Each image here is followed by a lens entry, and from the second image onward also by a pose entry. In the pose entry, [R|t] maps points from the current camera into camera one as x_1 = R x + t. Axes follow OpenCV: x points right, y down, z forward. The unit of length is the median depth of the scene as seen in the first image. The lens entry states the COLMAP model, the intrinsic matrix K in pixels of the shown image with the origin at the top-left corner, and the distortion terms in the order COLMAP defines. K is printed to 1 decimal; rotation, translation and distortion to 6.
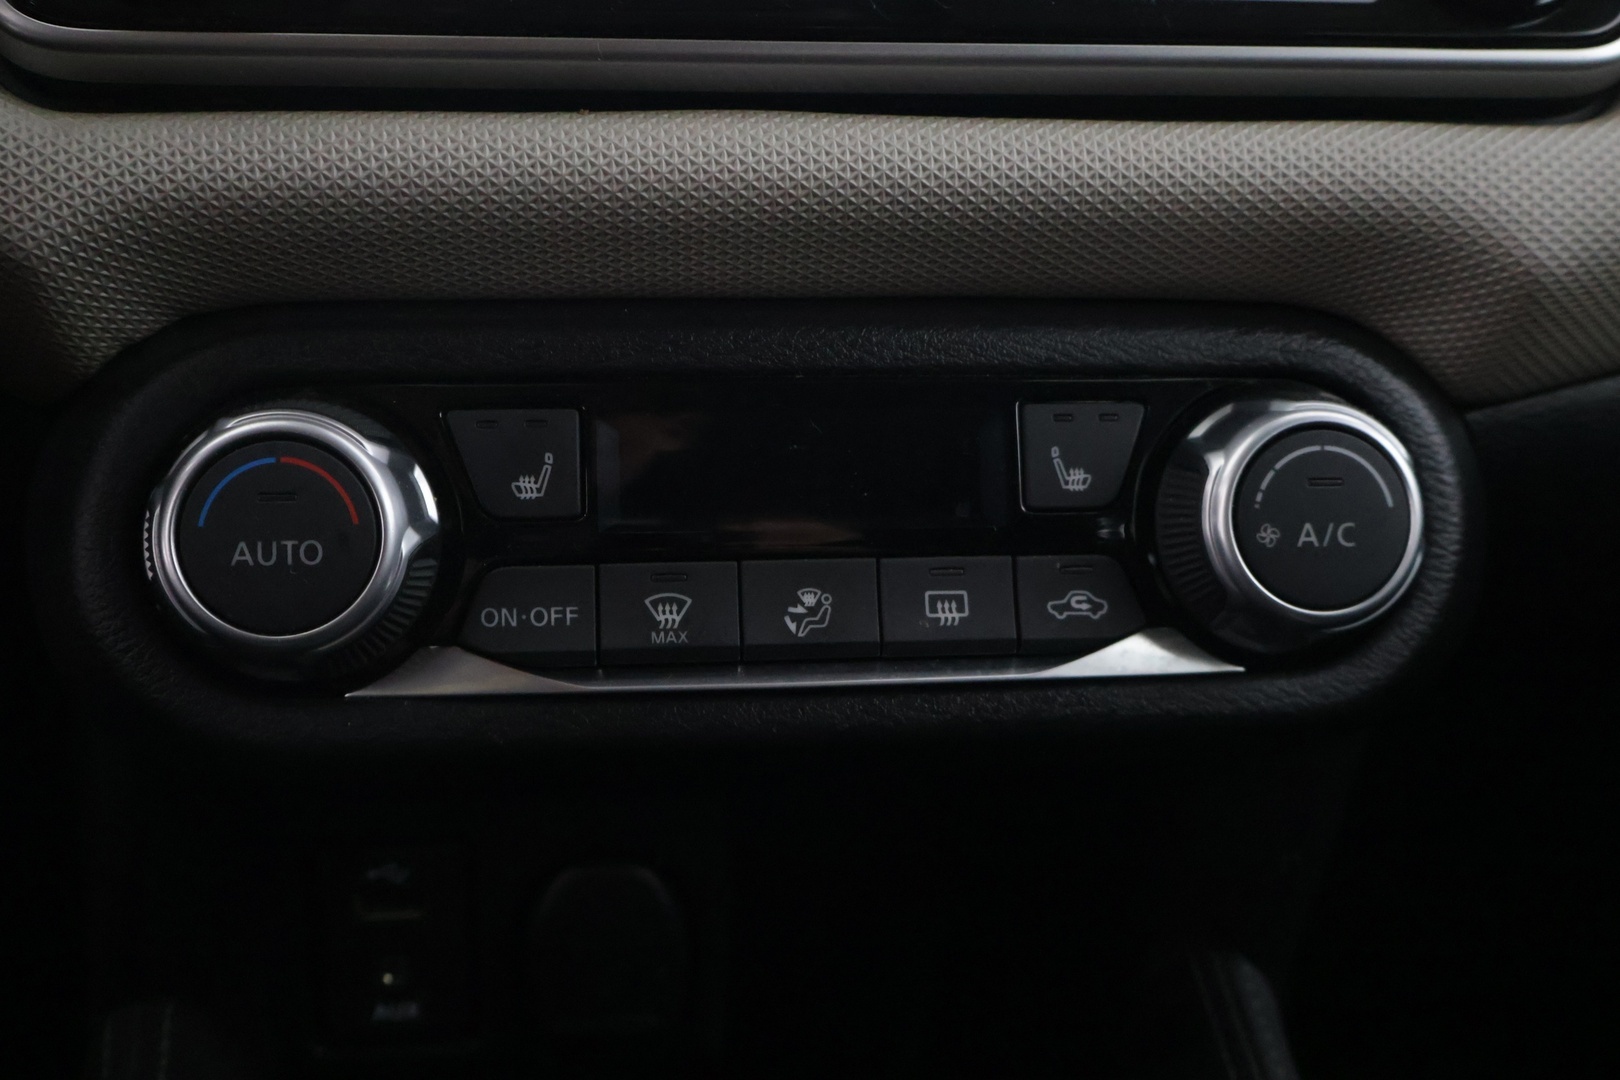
lens RADIAL K [[1849.5, 0, 814.7], [0, 1849.5, 541.4], [0, 0, 1]] dist [0.004900, 0.000000]
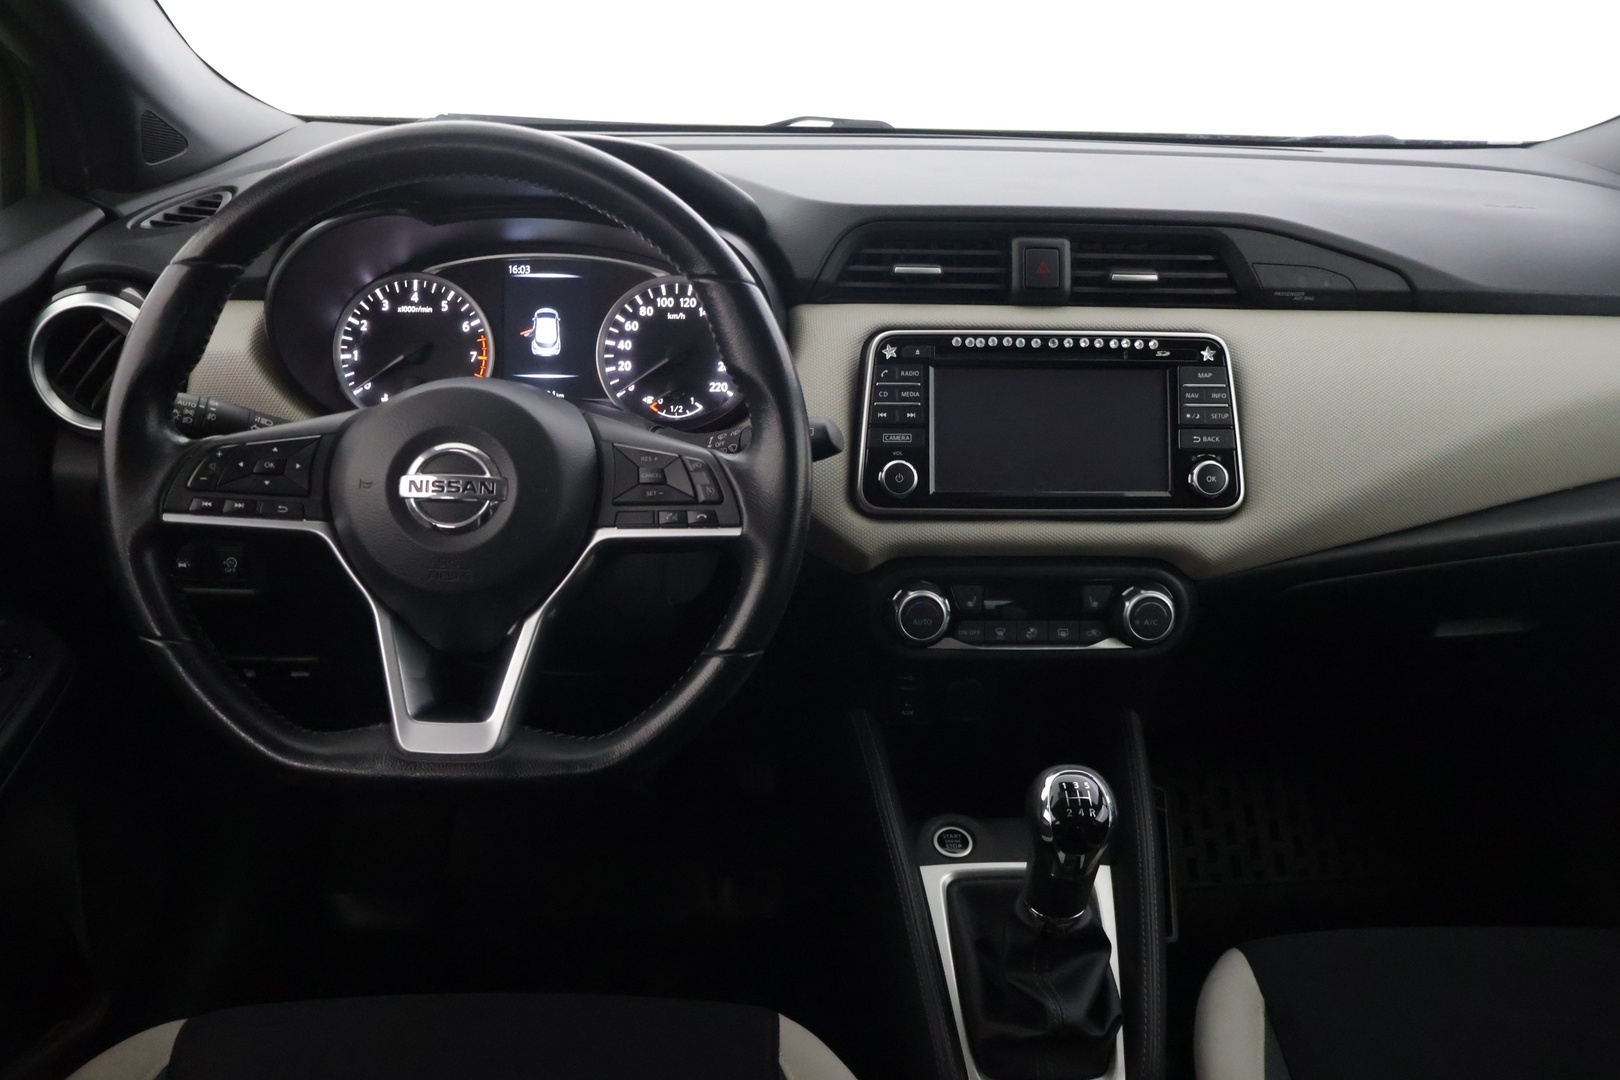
lens RADIAL K [[1502.1, 0, 804.7], [0, 1502.1, 528.9], [0, 0, 1]] dist [-0.001531, 0.020164]
pose [[0.996031, 0.041689, -0.078636, -0.267122], [-0.030255, 0.989495, 0.141368, -0.687529], [0.083703, -0.138428, 0.986829, -2.509756]]
